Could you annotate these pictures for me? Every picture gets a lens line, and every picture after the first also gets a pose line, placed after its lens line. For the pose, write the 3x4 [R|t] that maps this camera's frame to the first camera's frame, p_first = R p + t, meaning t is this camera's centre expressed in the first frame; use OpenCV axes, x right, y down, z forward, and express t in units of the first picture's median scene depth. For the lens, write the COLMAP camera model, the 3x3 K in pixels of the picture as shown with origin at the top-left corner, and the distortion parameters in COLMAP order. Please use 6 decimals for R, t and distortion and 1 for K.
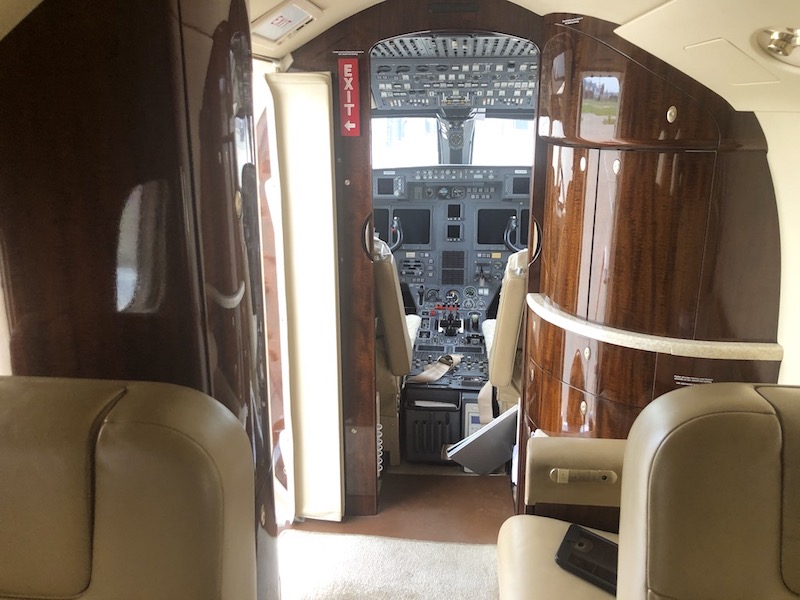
lens RADIAL K [[642.4, 0, 400.0], [0, 642.4, 300.0], [0, 0, 1]] dist [0.025202, -0.004321]
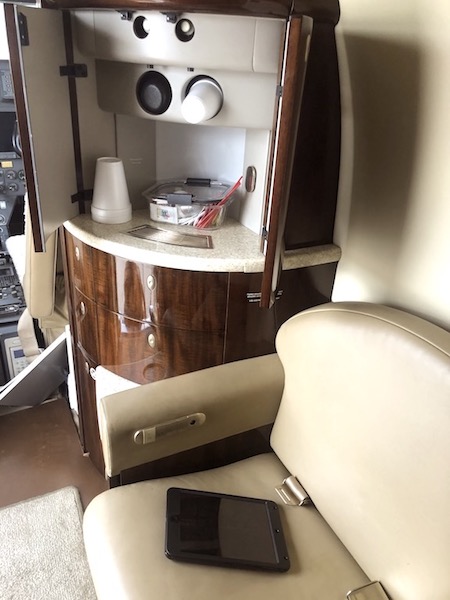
lens RADIAL K [[481.8, 0, 224.0], [0, 481.8, 286.9], [0, 0, 1]] dist [0.025202, -0.004321]
pose [[0.842284, -0.191407, 0.503906, 0.027784], [0.089770, 0.971586, 0.219002, -0.023346], [-0.531507, -0.139226, 0.835534, 0.230171]]
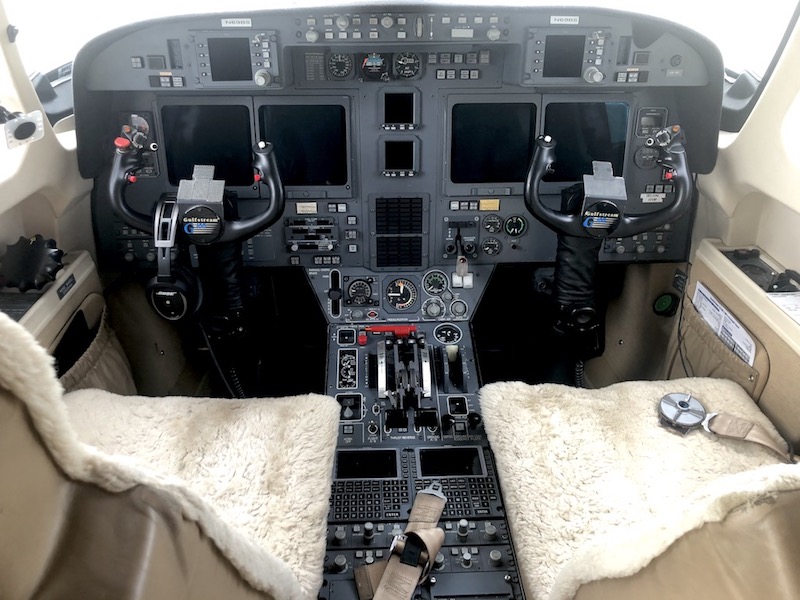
lens RADIAL K [[627.0, 0, 400.0], [0, 627.0, 300.0], [0, 0, 1]] dist [-0.006287, -0.004592]
pose [[0.988939, -0.068001, 0.131817, 0.019981], [0.025035, 0.952489, 0.303541, -0.151538], [-0.146196, -0.296884, 0.943656, 0.581702]]
